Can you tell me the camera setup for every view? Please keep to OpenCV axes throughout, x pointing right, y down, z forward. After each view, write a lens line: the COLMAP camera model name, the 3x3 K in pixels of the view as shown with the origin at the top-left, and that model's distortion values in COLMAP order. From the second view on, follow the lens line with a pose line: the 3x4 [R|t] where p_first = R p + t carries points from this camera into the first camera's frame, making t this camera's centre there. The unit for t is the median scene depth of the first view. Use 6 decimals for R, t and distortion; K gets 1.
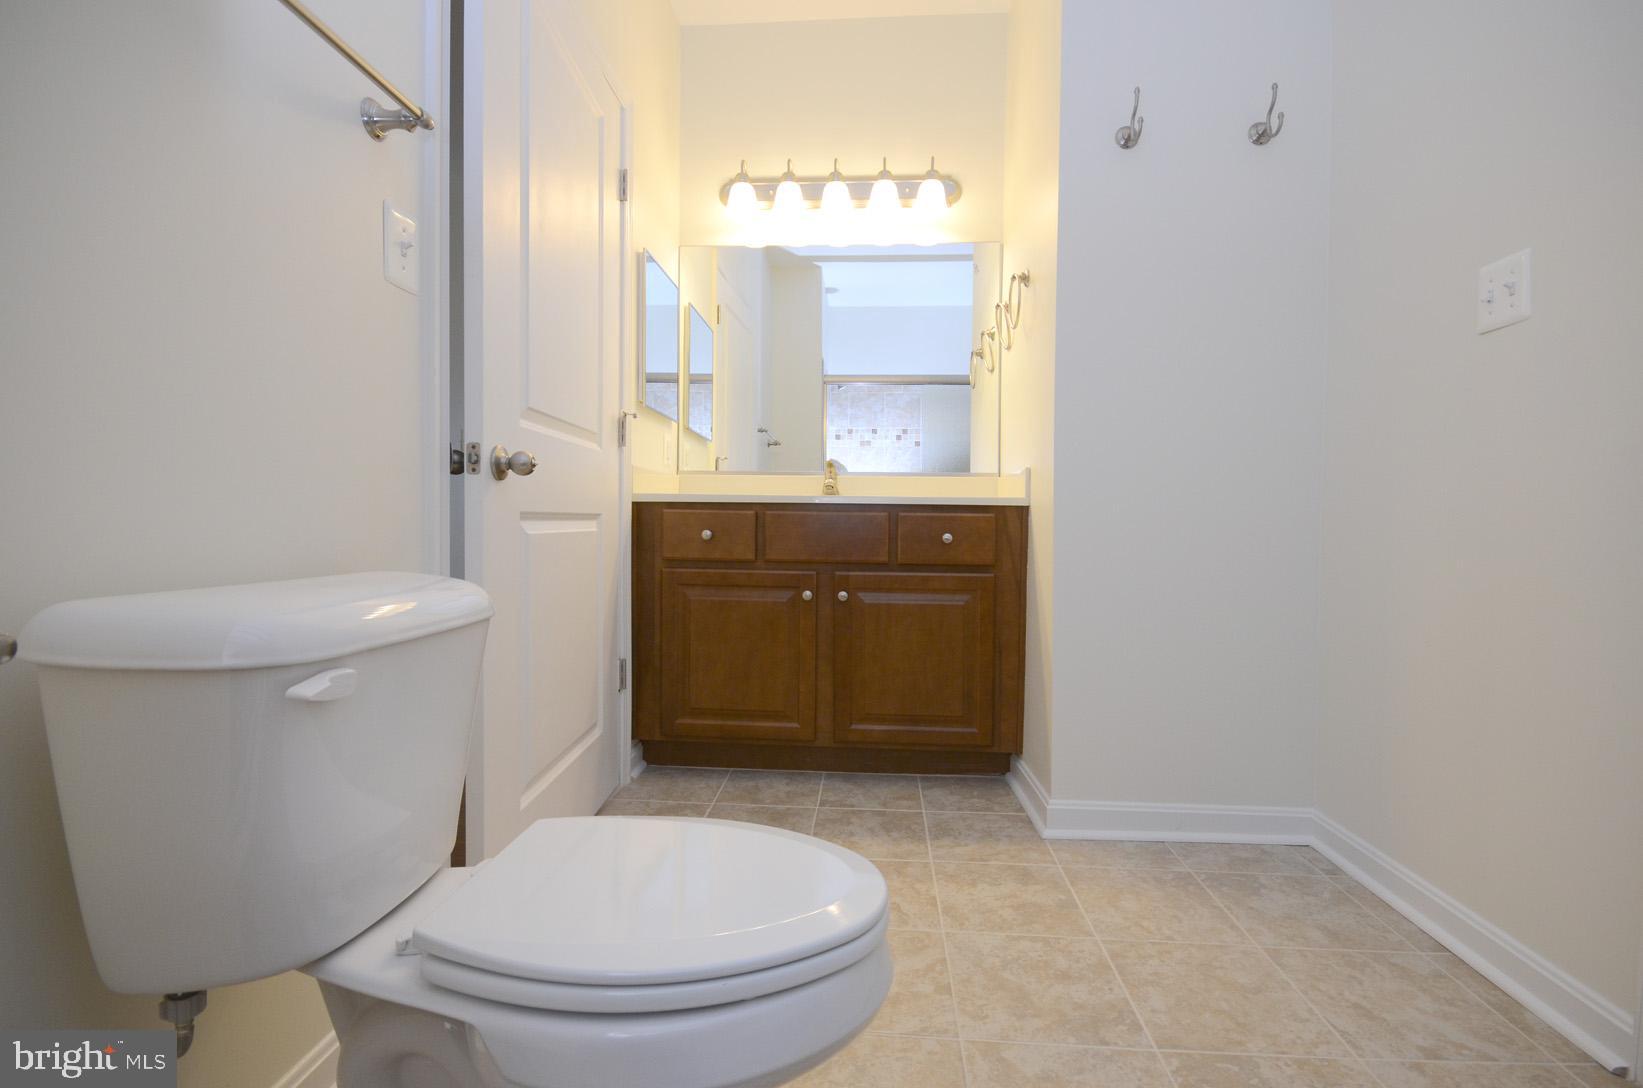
lens RADIAL K [[718.4, 0, 809.9], [0, 718.4, 562.4], [0, 0, 1]] dist [-0.001668, -0.000308]
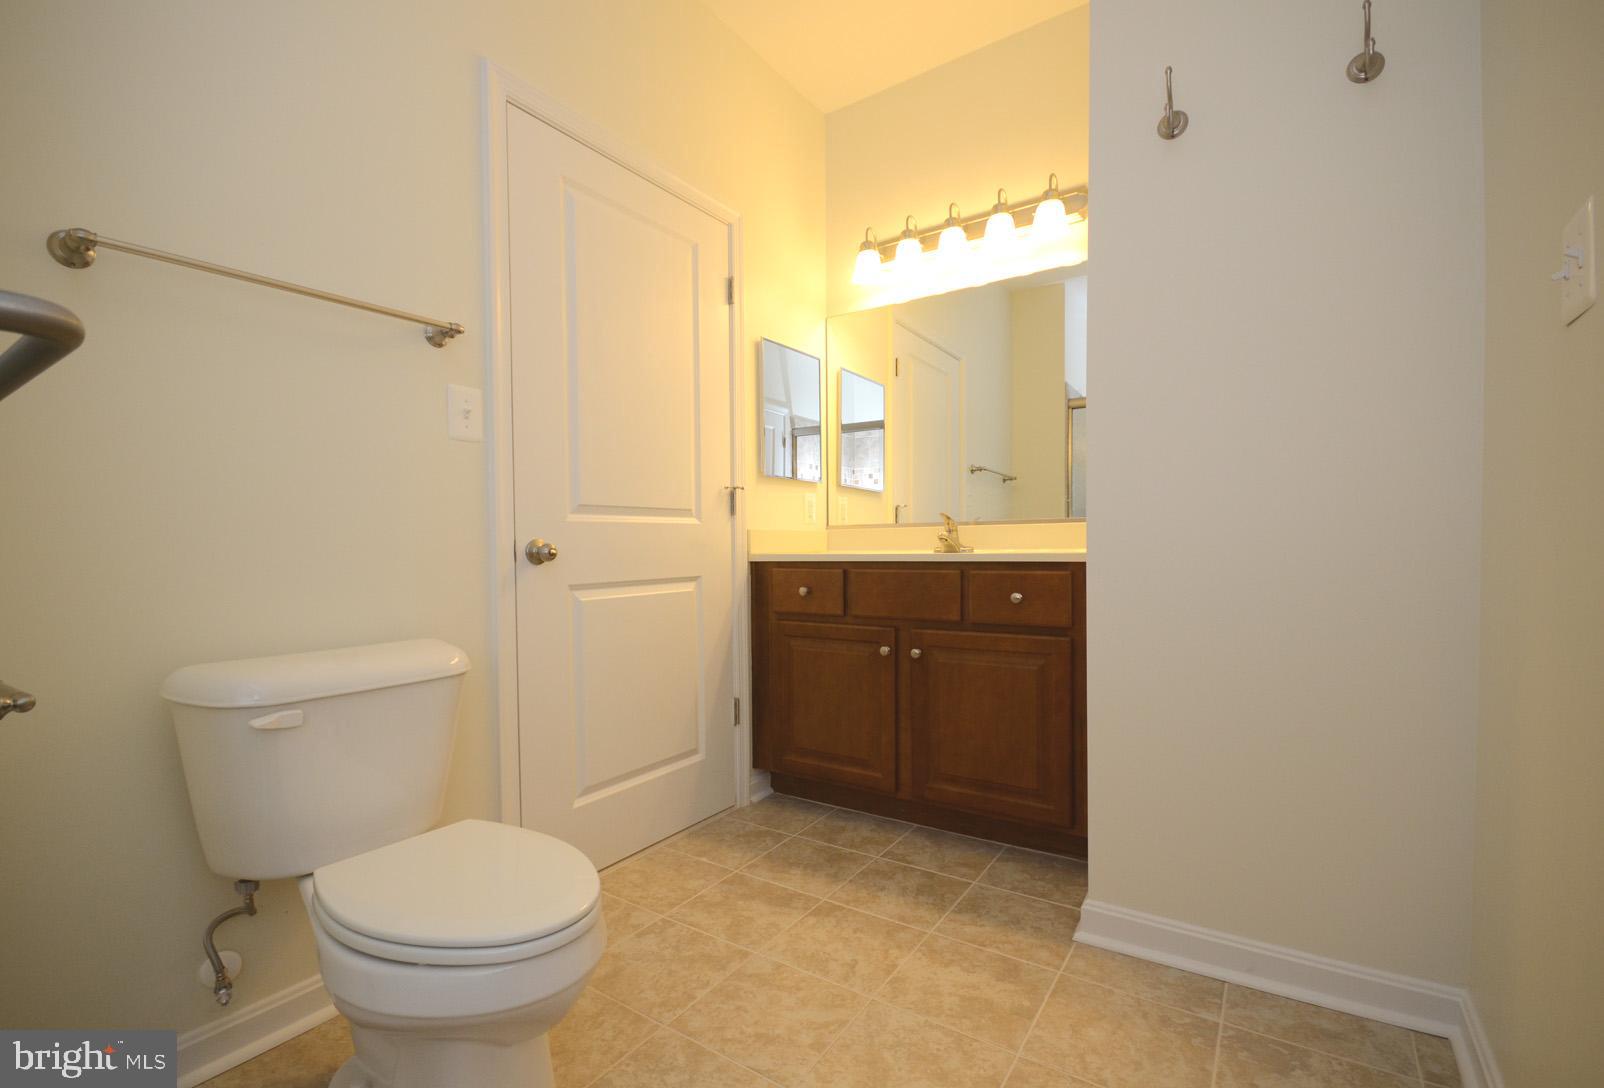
lens RADIAL K [[721.3, 0, 801.1], [0, 721.3, 593.6], [0, 0, 1]] dist [-0.012323, -0.000375]
pose [[0.856735, 0.009037, -0.515678, 0.427870], [-0.001250, 0.999880, 0.015445, -0.052514], [0.515756, -0.012588, 0.856643, 0.056039]]
